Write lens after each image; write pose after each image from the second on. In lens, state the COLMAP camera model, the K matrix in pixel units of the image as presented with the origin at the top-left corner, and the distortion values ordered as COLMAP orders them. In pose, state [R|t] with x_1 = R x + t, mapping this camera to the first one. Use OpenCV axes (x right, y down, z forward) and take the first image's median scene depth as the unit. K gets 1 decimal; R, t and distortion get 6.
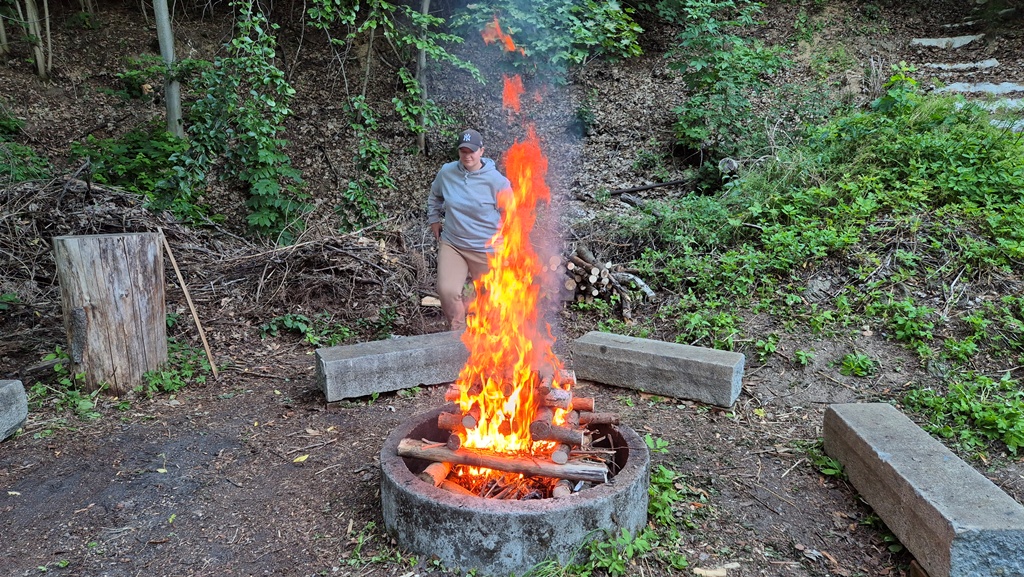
lens RADIAL K [[687.5, 0, 505.5], [0, 687.5, 278.8], [0, 0, 1]] dist [0.057234, -0.050852]
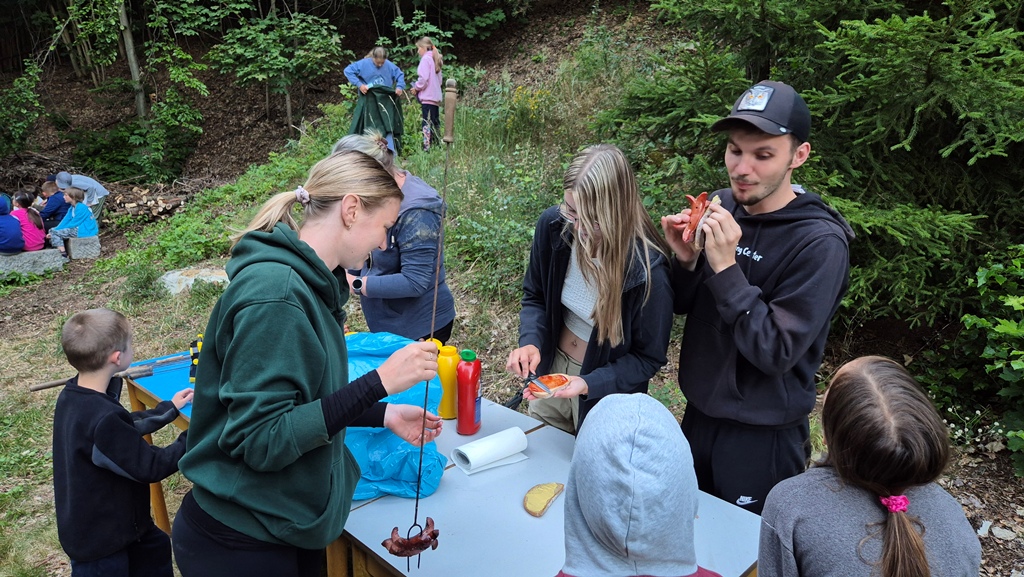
lens RADIAL K [[687.5, 0, 527.4], [0, 687.5, 283.3], [0, 0, 1]] dist [0.057234, -0.050852]
pose [[0.943474, 0.071447, -0.323655, 2.134861], [-0.063145, 0.997351, 0.036094, 0.086122], [0.325377, -0.013616, 0.945486, -0.506336]]
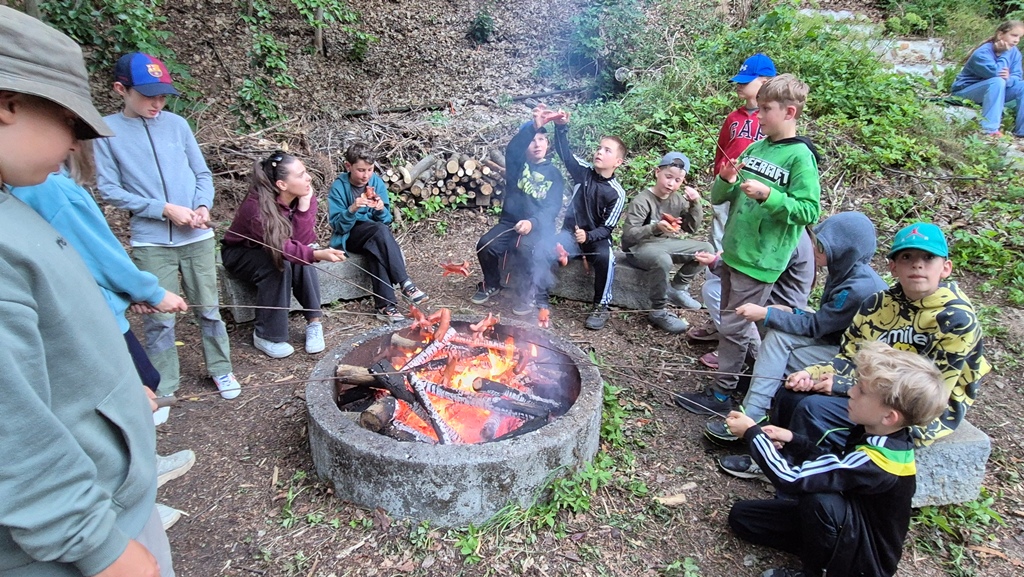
lens RADIAL K [[599.9, 0, 510.7], [0, 599.9, 275.7], [0, 0, 1]] dist [0.000693, -0.004511]
pose [[0.983928, -0.028623, 0.176256, -0.038654], [0.000353, 0.987379, 0.158375, -0.008641], [-0.178565, -0.155768, 0.971520, 0.166174]]
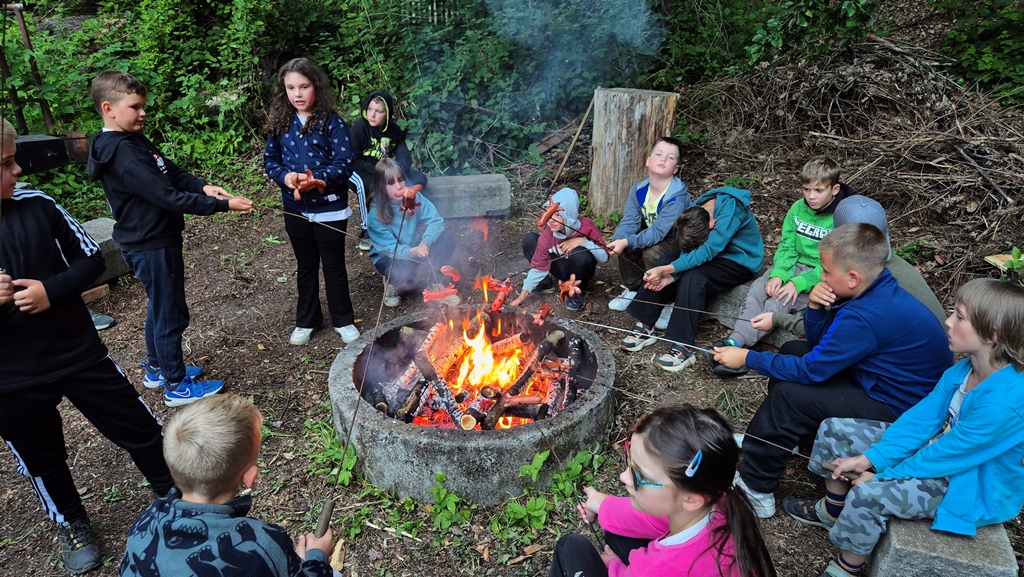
lens RADIAL K [[687.5, 0, 506.8], [0, 687.5, 284.5], [0, 0, 1]] dist [0.057234, -0.050852]
pose [[0.156474, 0.370940, -0.915379, 0.591569], [-0.169023, 0.923181, 0.345208, -0.130526], [0.973112, 0.100704, 0.207151, 0.595001]]
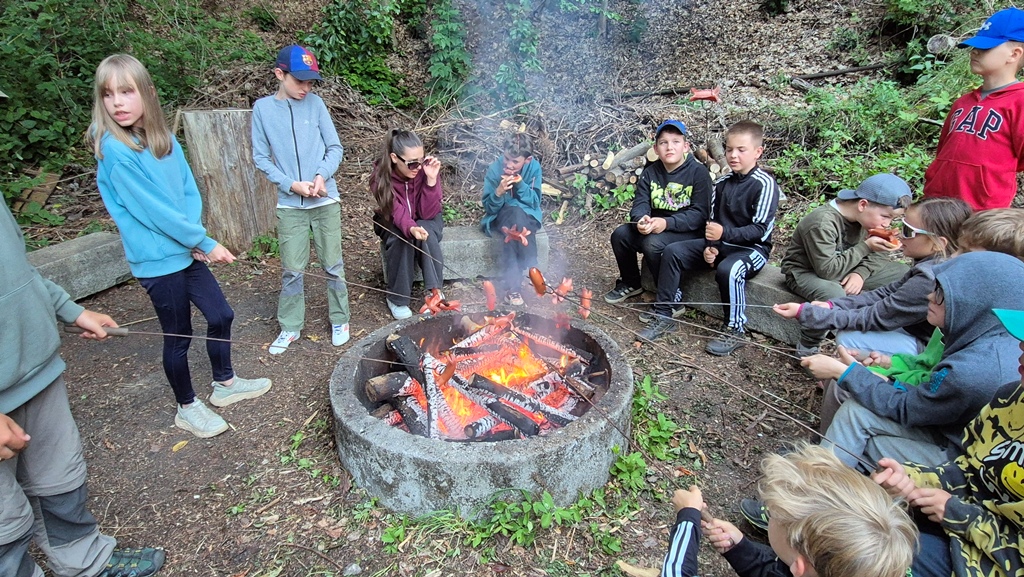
lens RADIAL K [[599.9, 0, 509.3], [0, 599.9, 282.7], [0, 0, 1]] dist [0.000693, -0.004511]
pose [[0.938207, 0.118876, -0.325018, 0.201571], [-0.051421, 0.976613, 0.208765, -0.019191], [0.342233, -0.179152, 0.922378, 0.224687]]
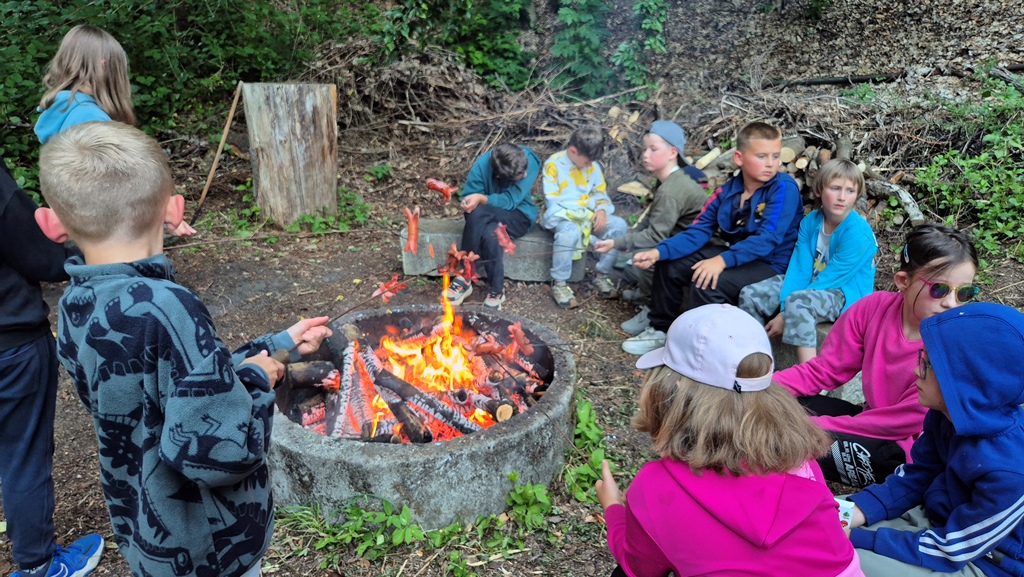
lens RADIAL K [[687.5, 0, 520.4], [0, 687.5, 283.7], [0, 0, 1]] dist [0.057234, -0.050852]
pose [[0.816153, 0.205150, -0.540193, 0.379351], [-0.103958, 0.971731, 0.211971, -0.027411], [0.568408, -0.116844, 0.814408, 0.297267]]
